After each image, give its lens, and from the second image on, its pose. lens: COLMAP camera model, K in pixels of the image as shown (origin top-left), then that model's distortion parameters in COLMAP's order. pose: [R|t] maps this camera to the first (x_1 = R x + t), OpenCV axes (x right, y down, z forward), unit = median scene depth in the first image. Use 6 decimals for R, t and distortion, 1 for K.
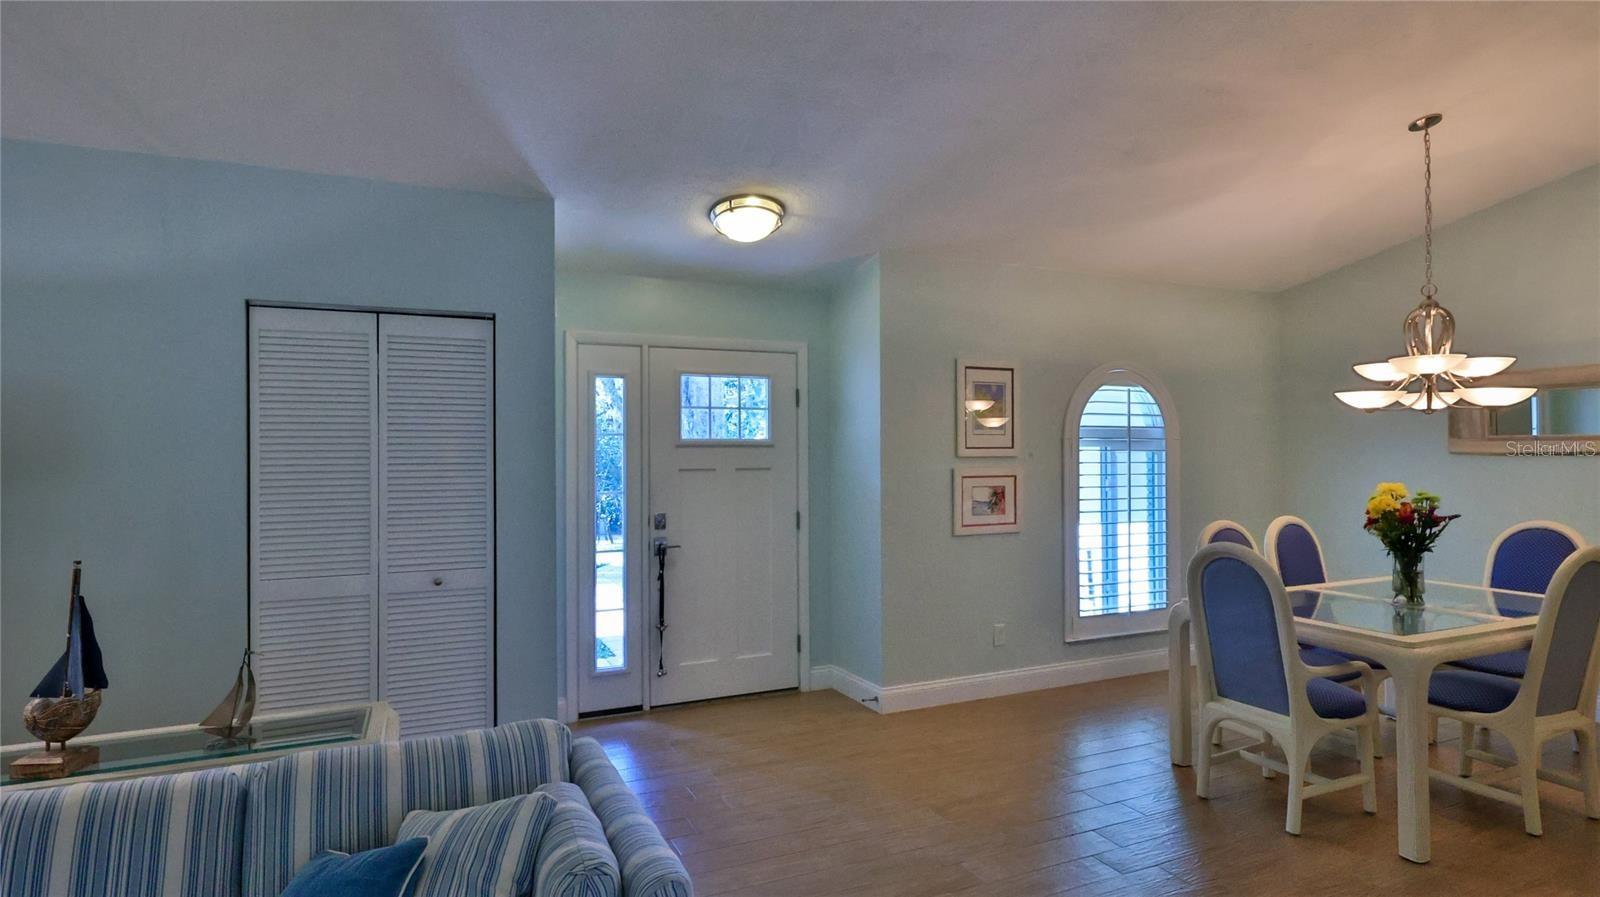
lens RADIAL K [[868.9, 0, 800.8], [0, 868.9, 445.3], [0, 0, 1]] dist [-0.025244, 0.019506]
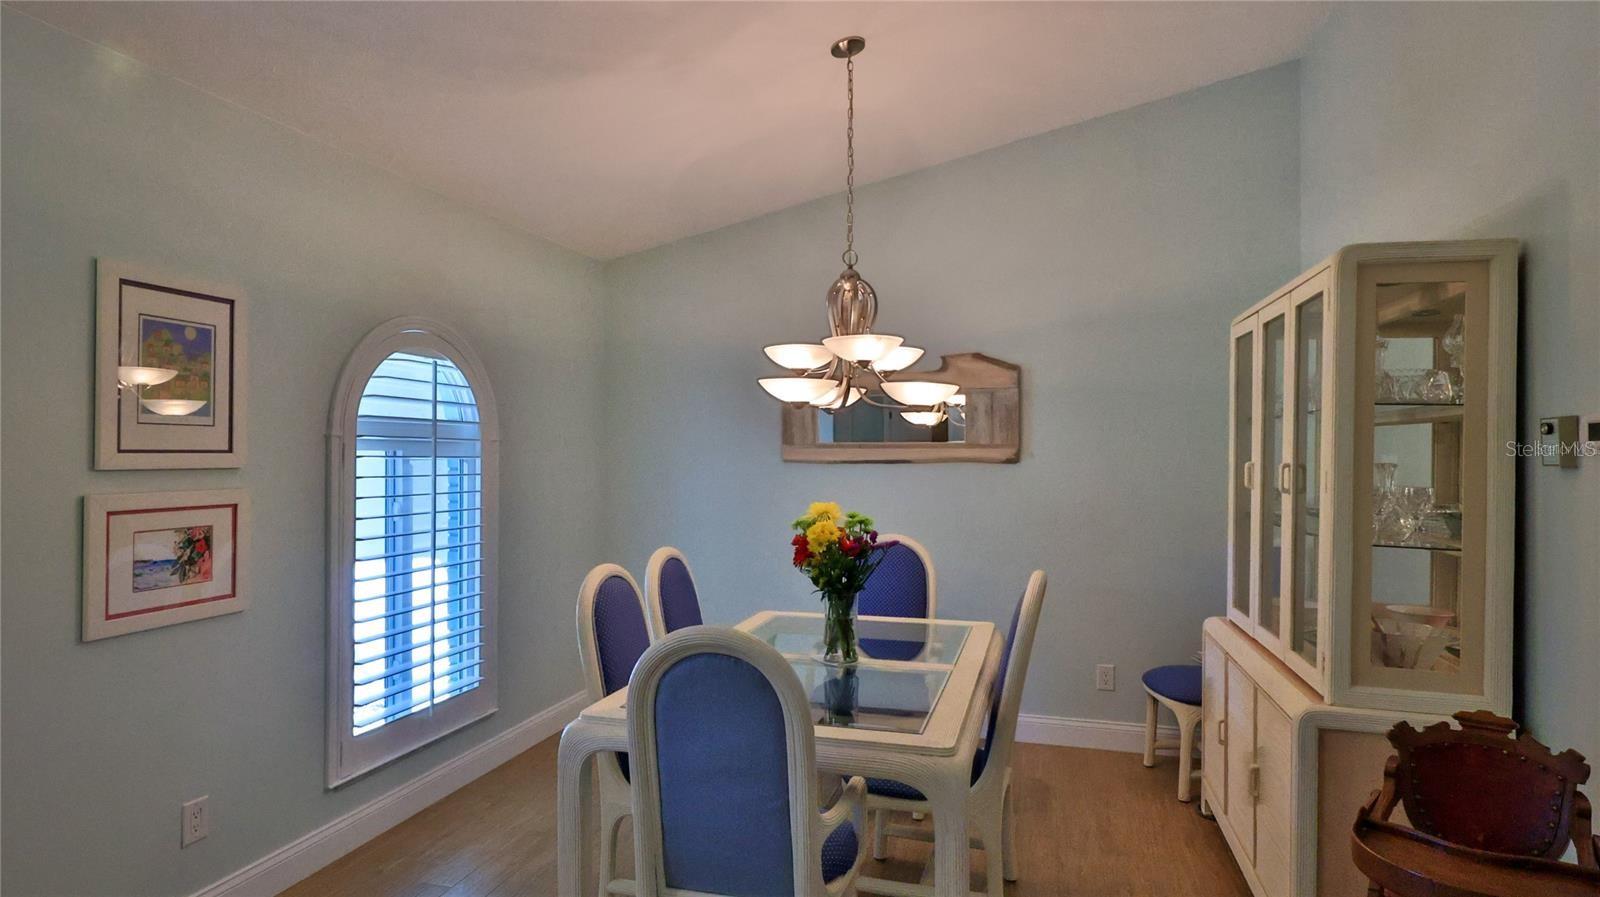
lens RADIAL K [[868.9, 0, 800.8], [0, 868.9, 445.3], [0, 0, 1]] dist [-0.025244, 0.019506]
pose [[0.648462, 0.012354, 0.761146, 0.071256], [-0.008737, 0.999923, -0.008786, 0.000434], [-0.761196, -0.000952, 0.648521, 0.398983]]
